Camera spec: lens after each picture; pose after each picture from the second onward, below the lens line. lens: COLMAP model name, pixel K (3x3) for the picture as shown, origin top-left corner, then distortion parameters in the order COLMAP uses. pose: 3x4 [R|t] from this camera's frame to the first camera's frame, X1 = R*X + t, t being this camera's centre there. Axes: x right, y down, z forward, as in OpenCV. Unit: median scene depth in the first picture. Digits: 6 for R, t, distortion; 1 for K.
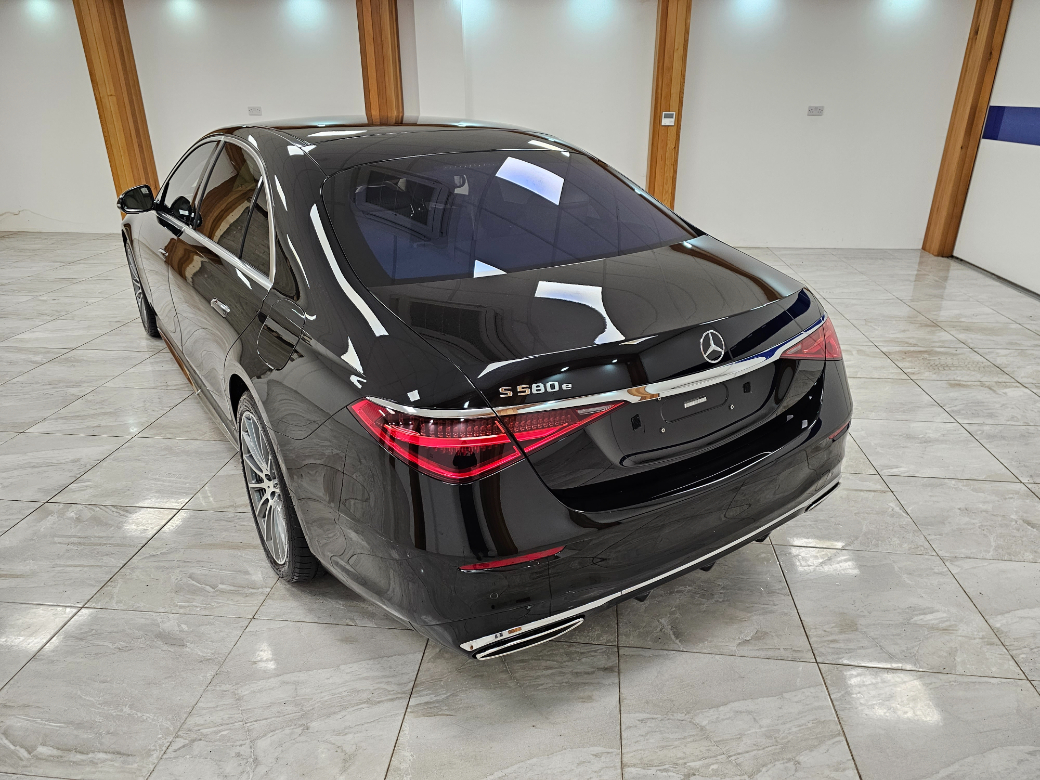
lens RADIAL K [[696.1, 0, 520.0], [0, 696.1, 390.0], [0, 0, 1]] dist [0.024251, -0.004830]
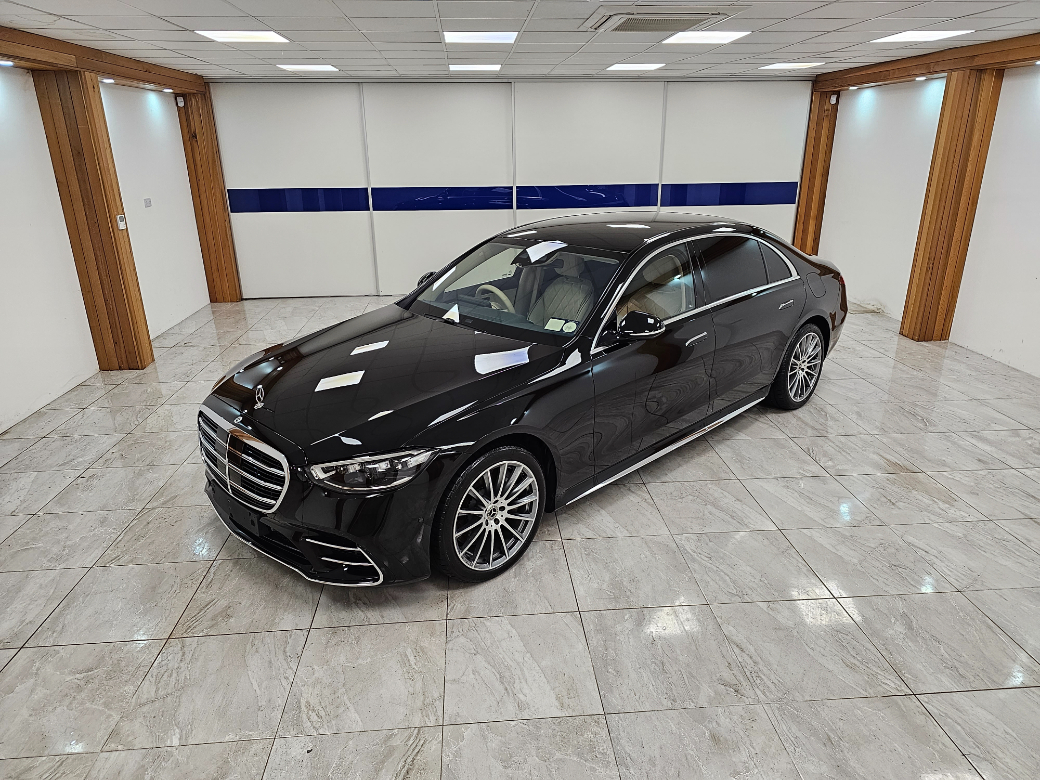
lens RADIAL K [[699.6, 0, 523.2], [0, 699.6, 387.7], [0, 0, 1]] dist [0.059242, -0.045483]
pose [[-0.188685, -0.322095, 0.927714, -1.223823], [0.399640, 0.837736, 0.372137, -0.528075], [-0.897043, 0.440968, -0.029347, 1.010469]]
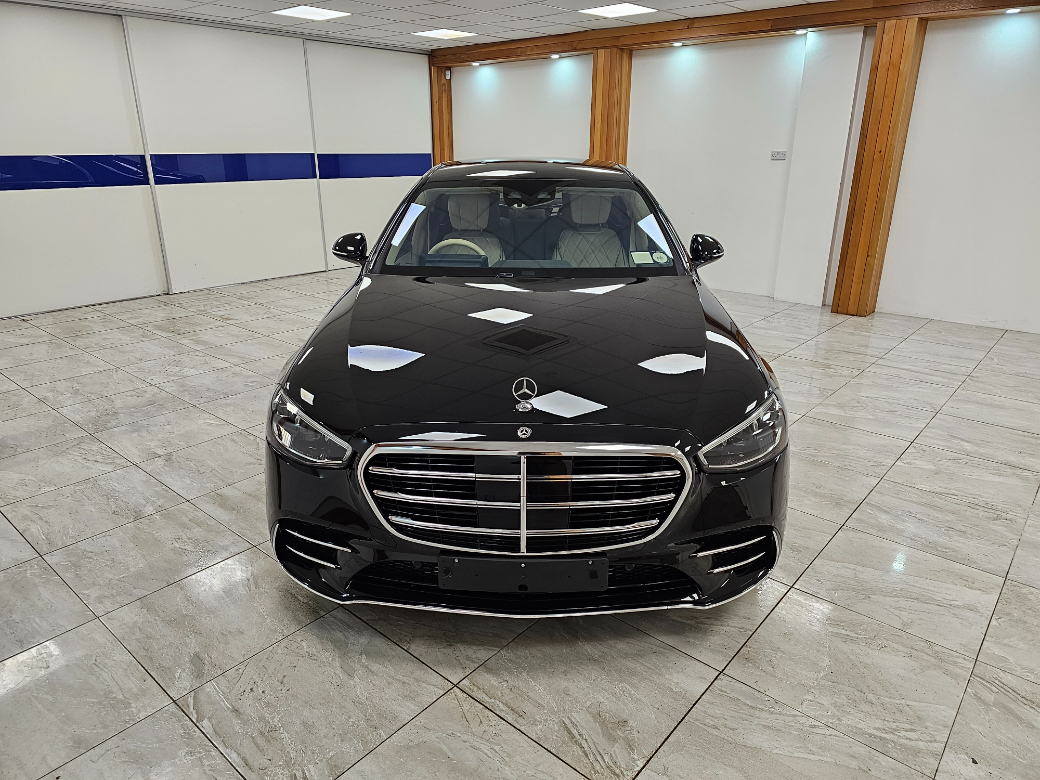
lens RADIAL K [[696.1, 0, 520.0], [0, 696.1, 390.0], [0, 0, 1]] dist [0.024251, -0.004830]
pose [[-0.822970, -0.191004, 0.535013, -0.738661], [0.225360, 0.754739, 0.616102, -0.646217], [-0.521472, 0.627604, -0.578082, 1.510072]]
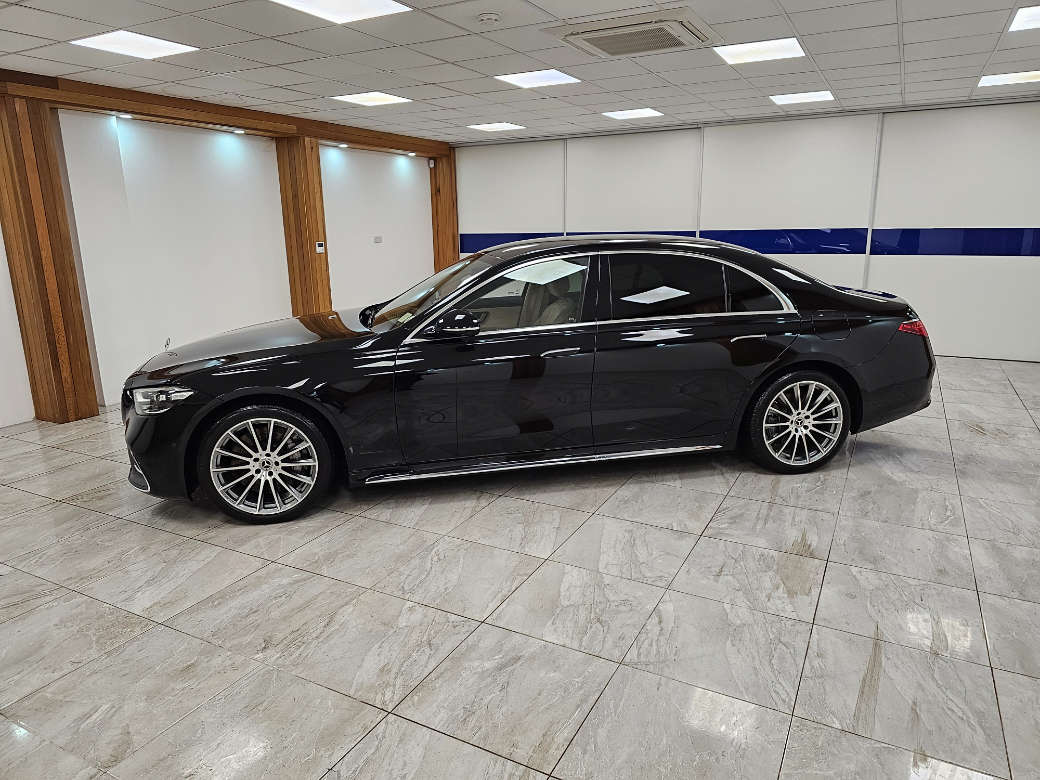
lens RADIAL K [[696.1, 0, 520.0], [0, 696.1, 390.0], [0, 0, 1]] dist [0.024251, -0.004830]
pose [[0.375654, -0.221190, 0.899977, -1.190252], [0.383421, 0.921186, 0.066362, -0.177469], [-0.843725, 0.320141, 0.430856, 0.435665]]
